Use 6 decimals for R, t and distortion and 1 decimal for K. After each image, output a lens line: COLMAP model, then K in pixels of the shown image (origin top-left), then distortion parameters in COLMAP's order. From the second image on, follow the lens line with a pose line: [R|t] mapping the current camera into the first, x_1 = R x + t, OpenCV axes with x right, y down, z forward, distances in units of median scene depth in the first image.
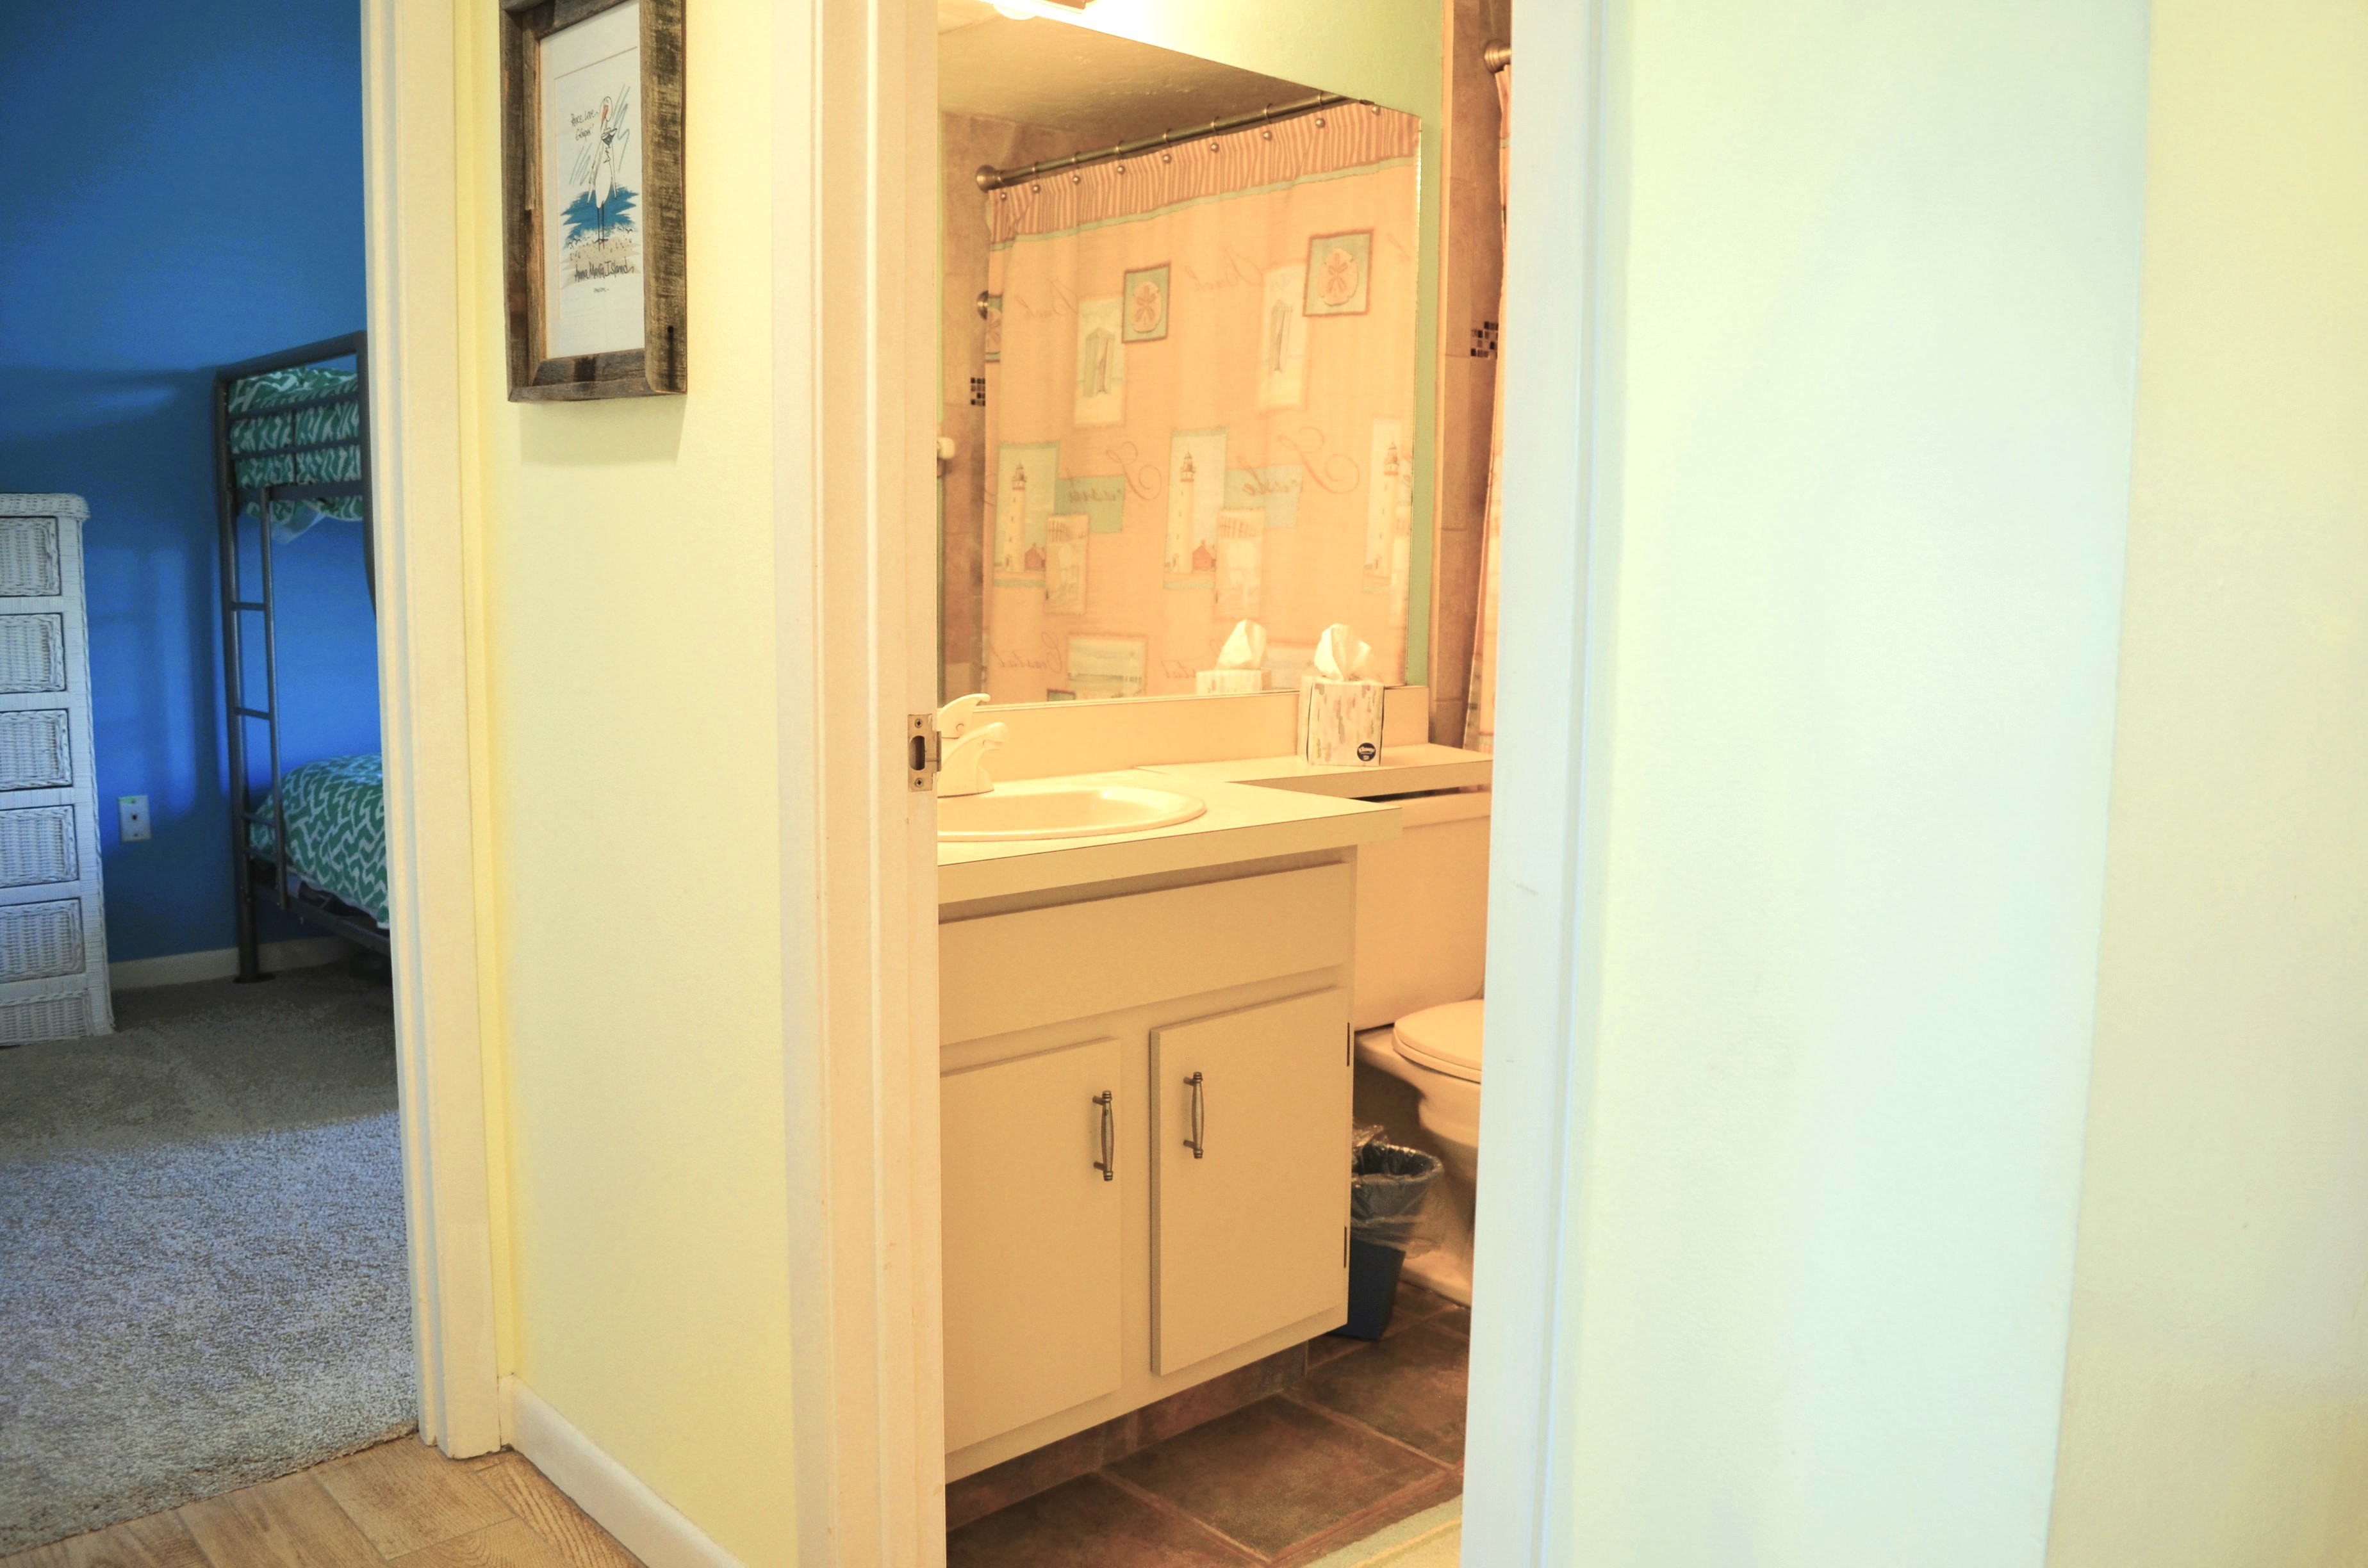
lens RADIAL K [[1854.5, 0, 1186.6], [0, 1854.5, 780.3], [0, 0, 1]] dist [-0.082536, 0.011889]
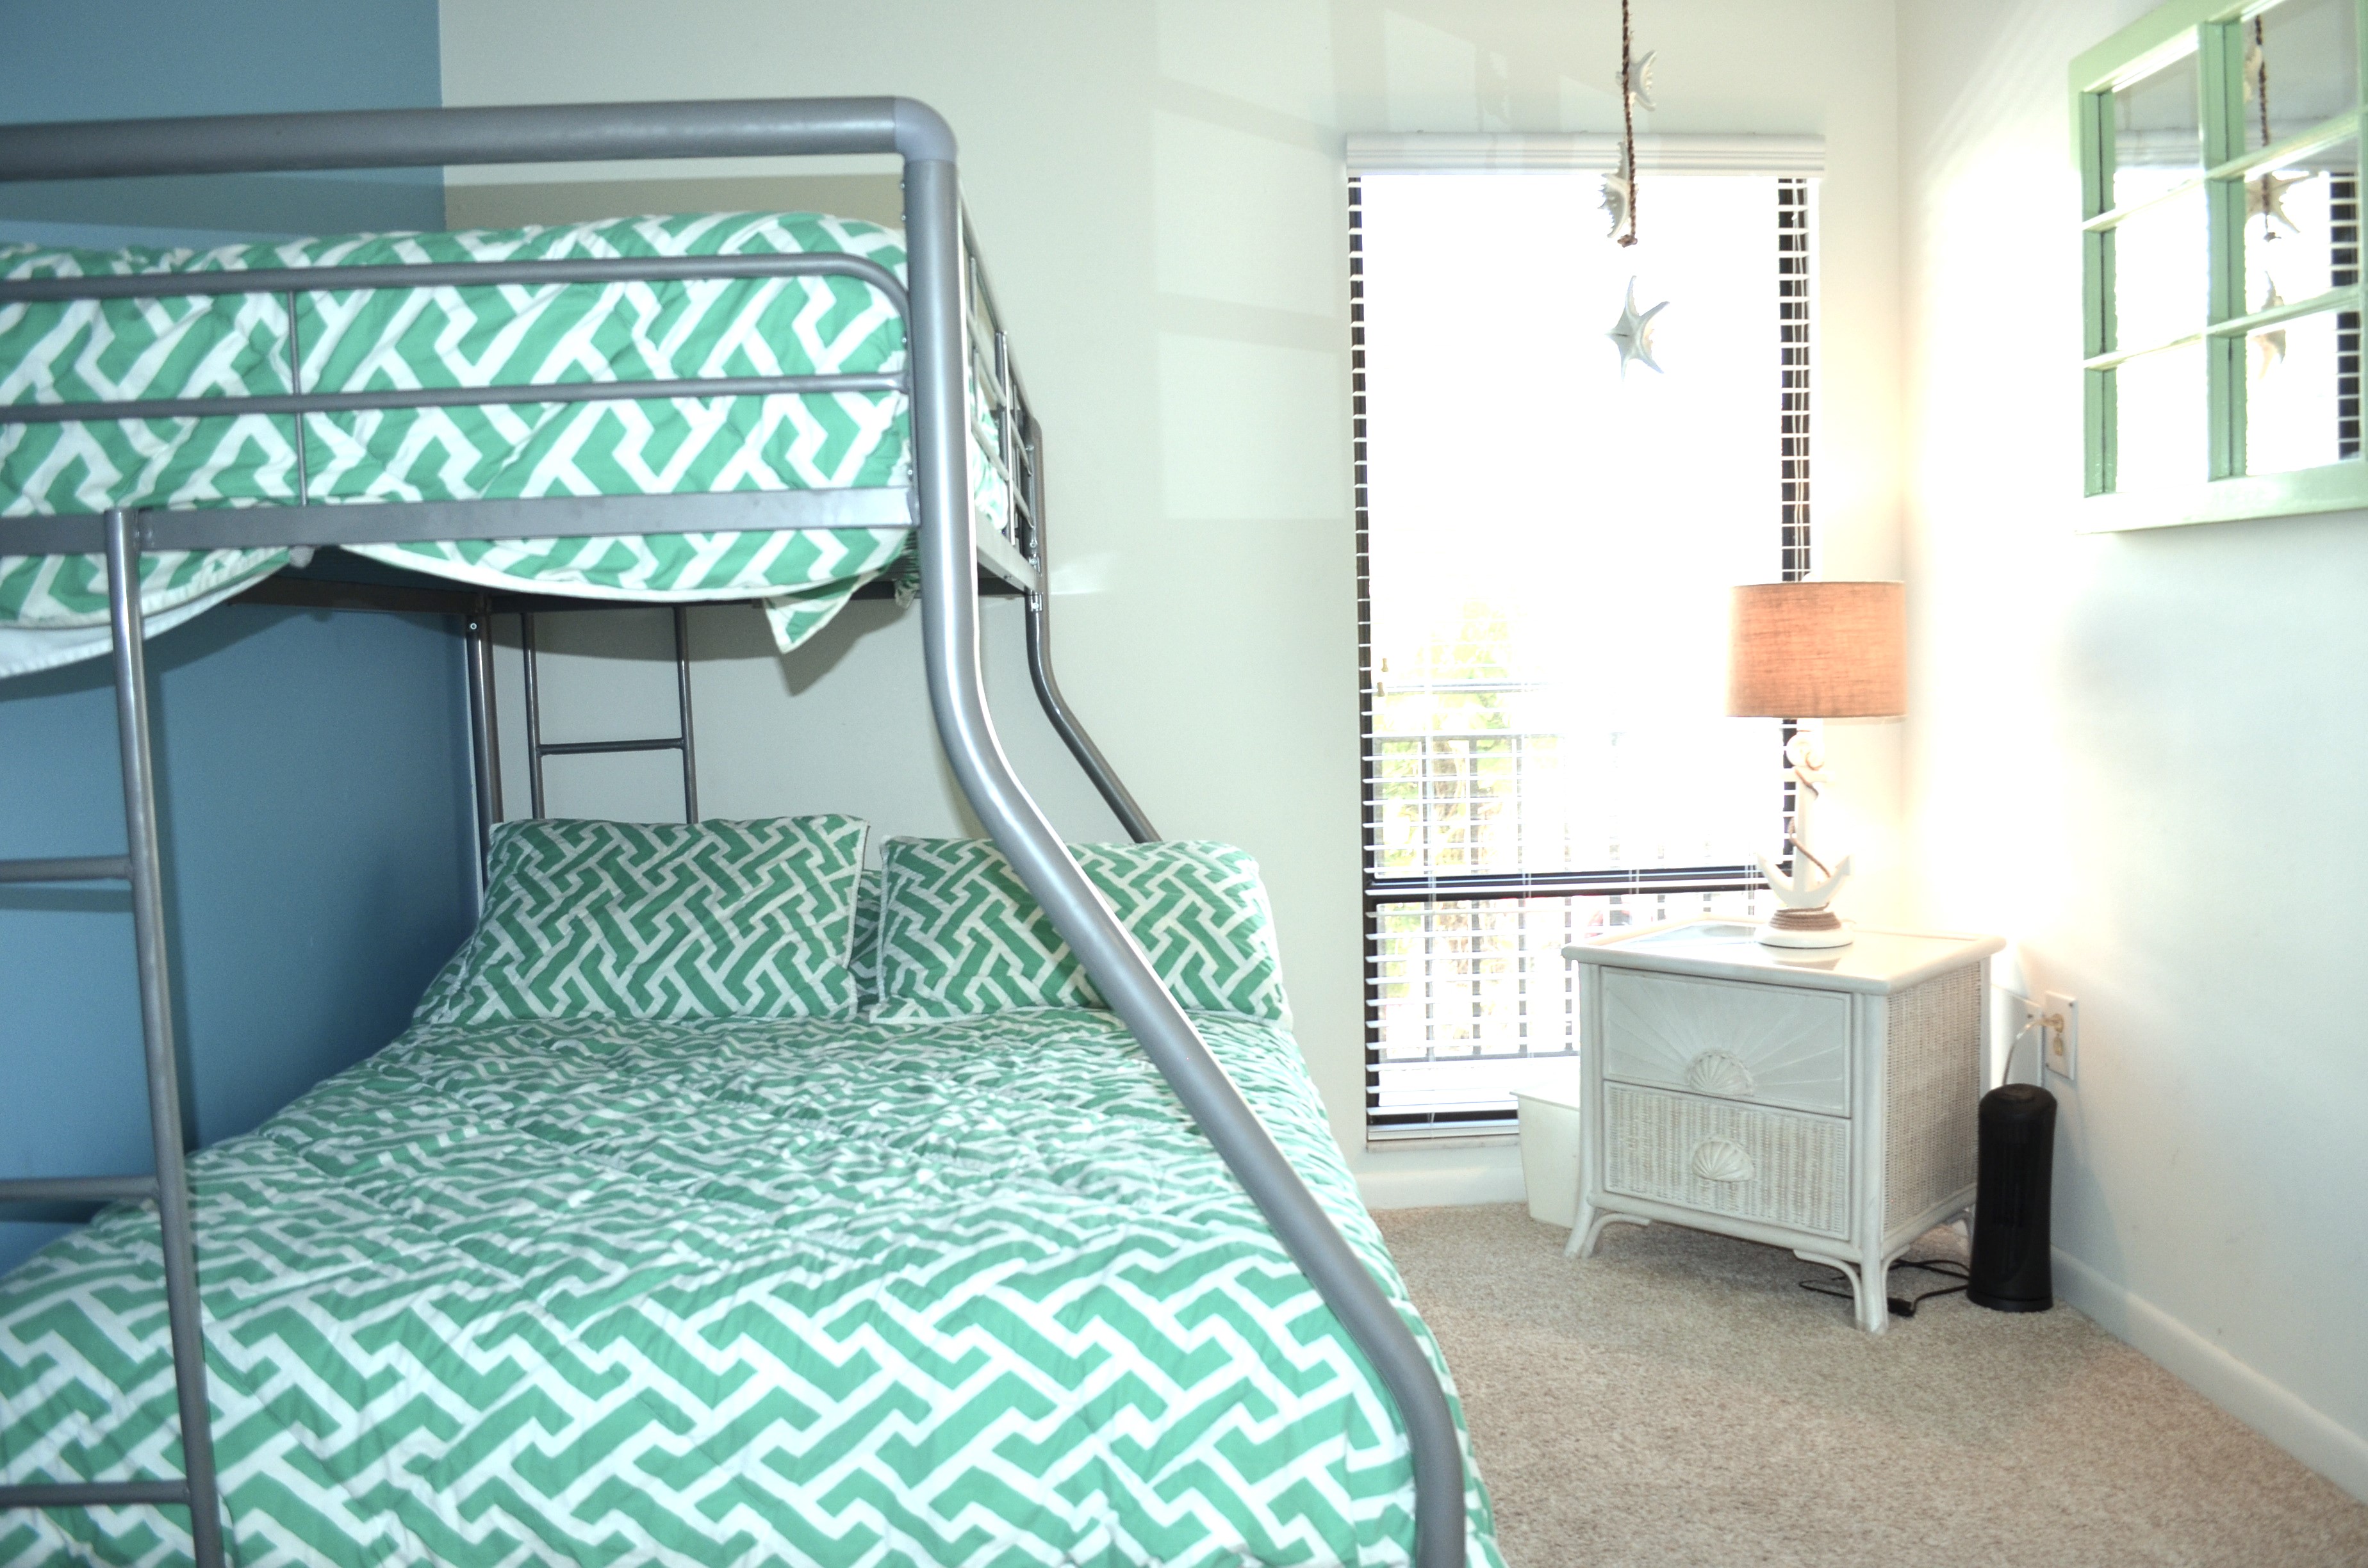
lens RADIAL K [[1854.5, 0, 1184.6], [0, 1854.5, 787.4], [0, 0, 1]] dist [-0.082536, 0.011889]
pose [[0.651077, -0.087822, 0.753914, -0.649882], [0.130579, 0.991434, 0.002723, -0.086230], [-0.747695, 0.096672, 0.656968, 0.657279]]
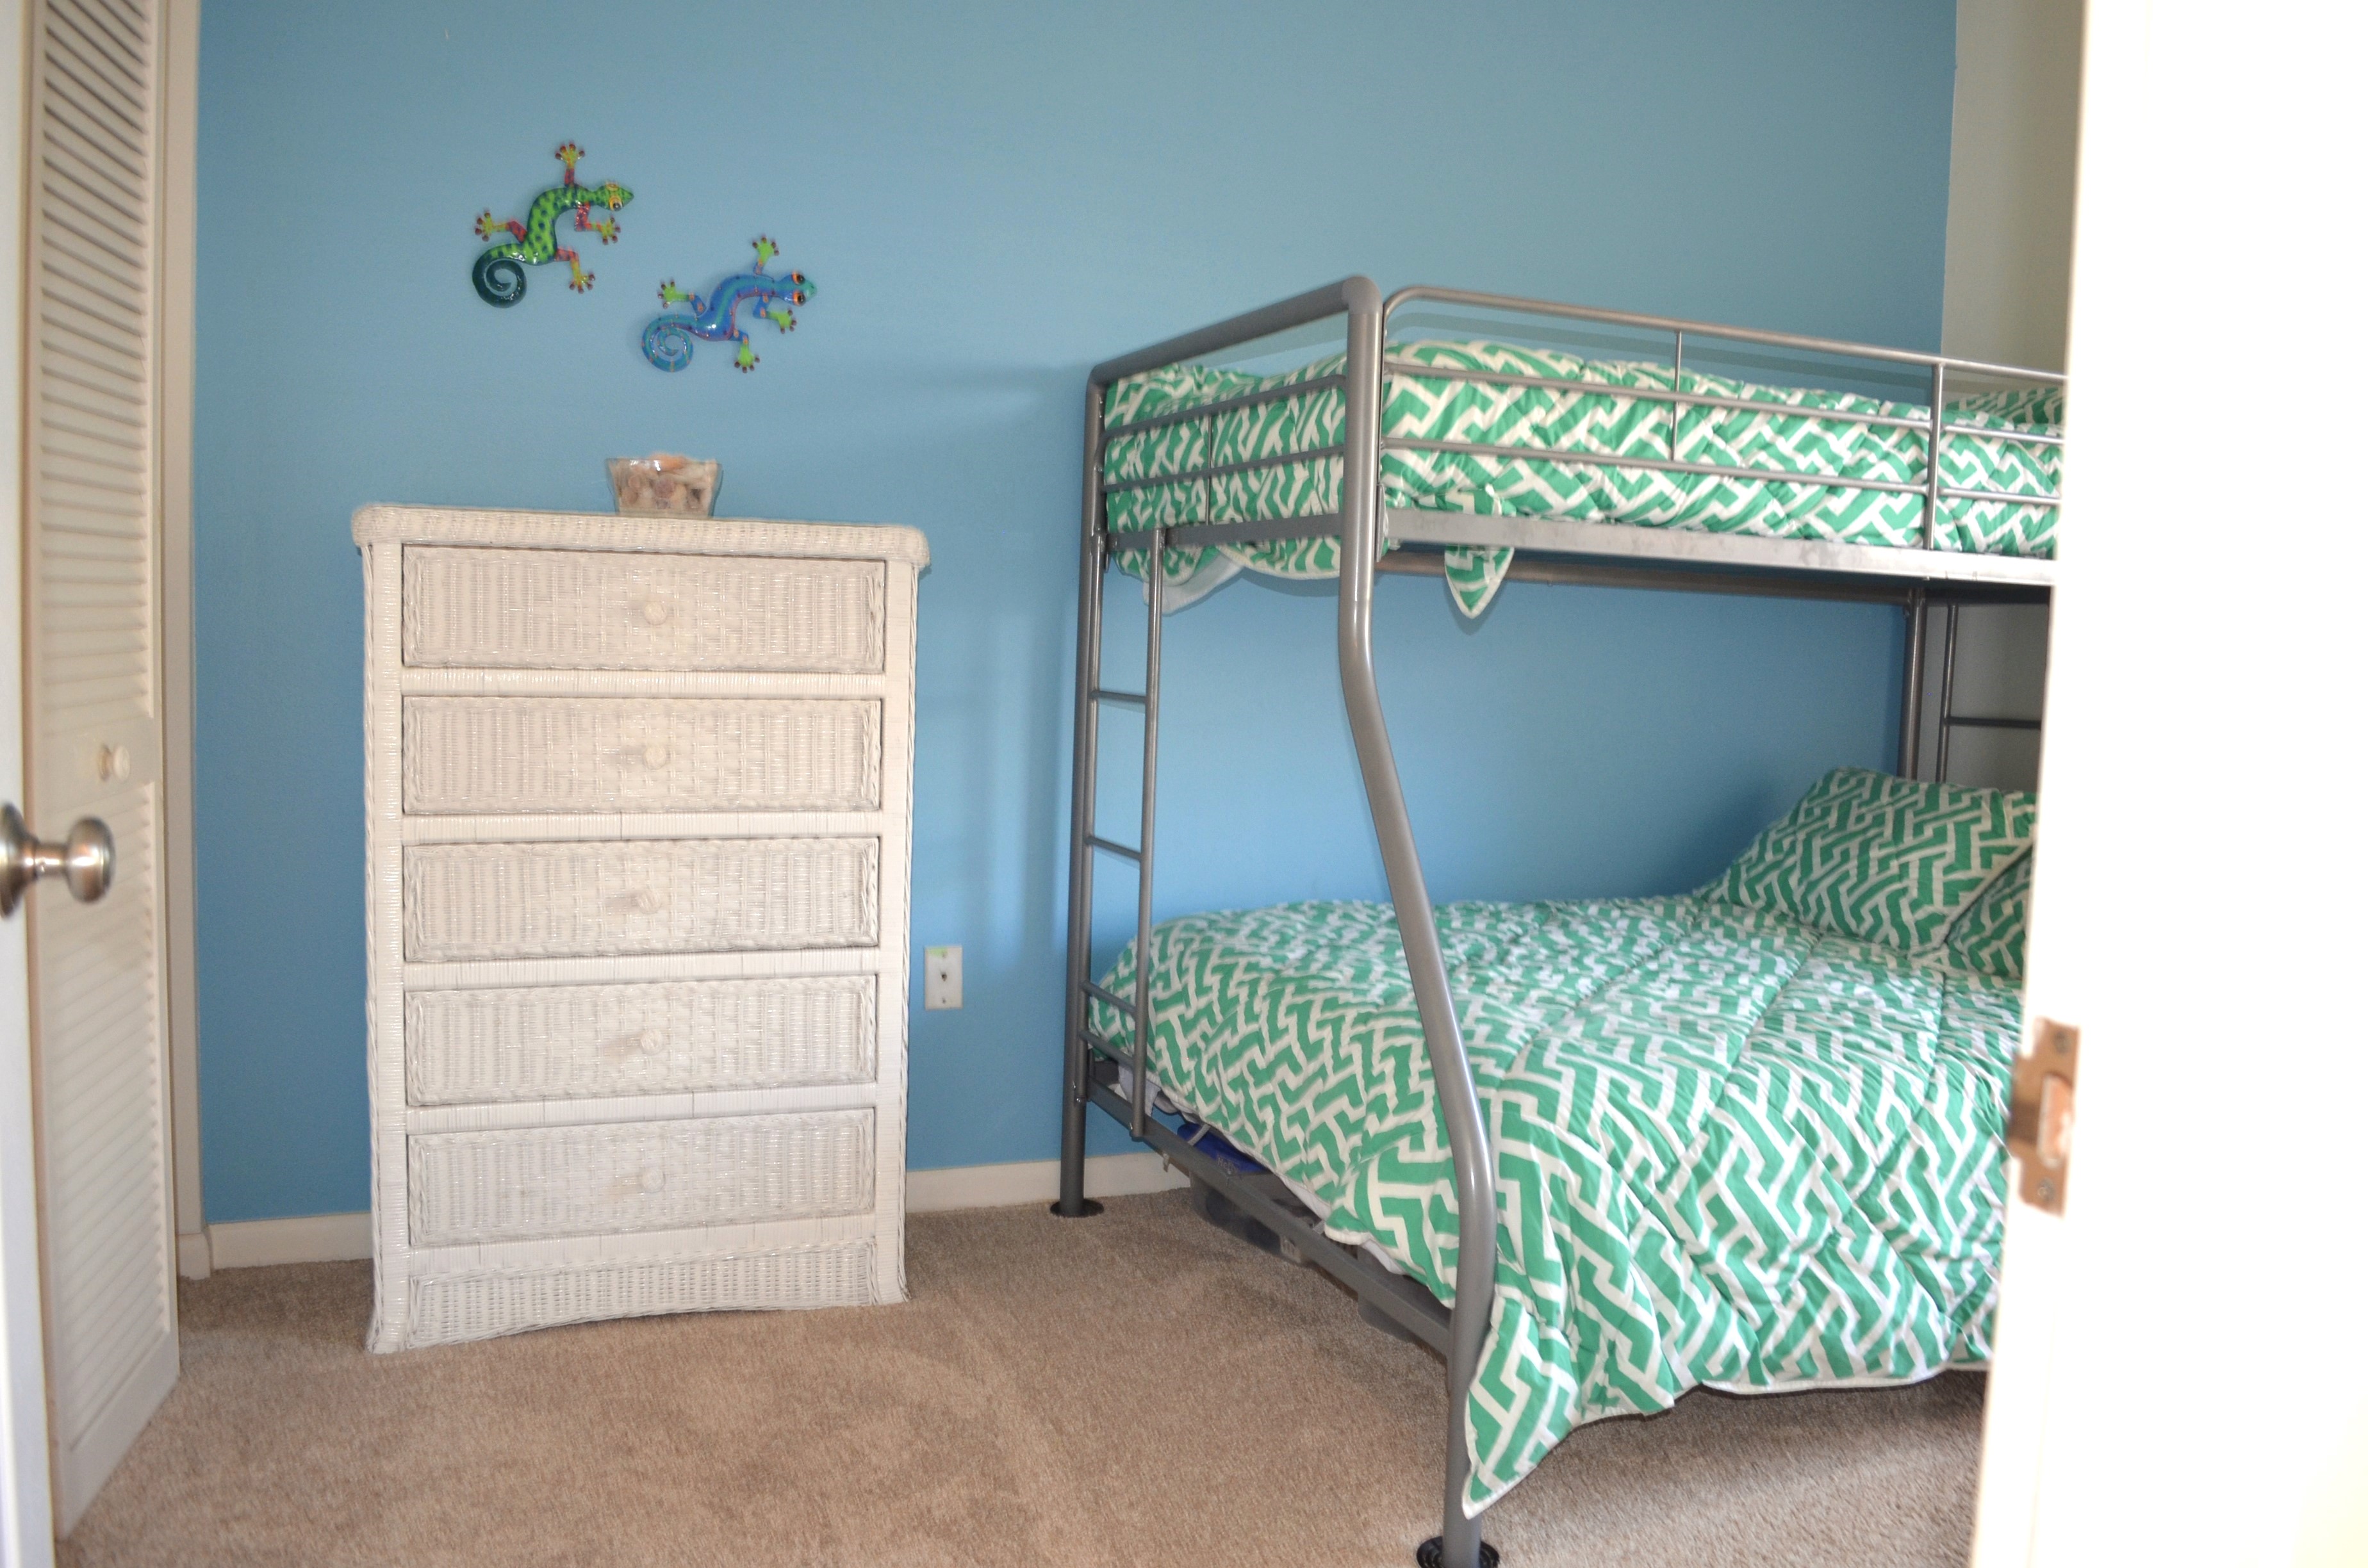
lens RADIAL K [[1854.5, 0, 1185.0], [0, 1854.5, 790.3], [0, 0, 1]] dist [-0.082536, 0.011889]
pose [[0.933688, 0.055680, -0.353732, -0.249780], [-0.070568, 0.997076, -0.029319, -0.042673], [0.351065, 0.052337, 0.934887, 0.356947]]
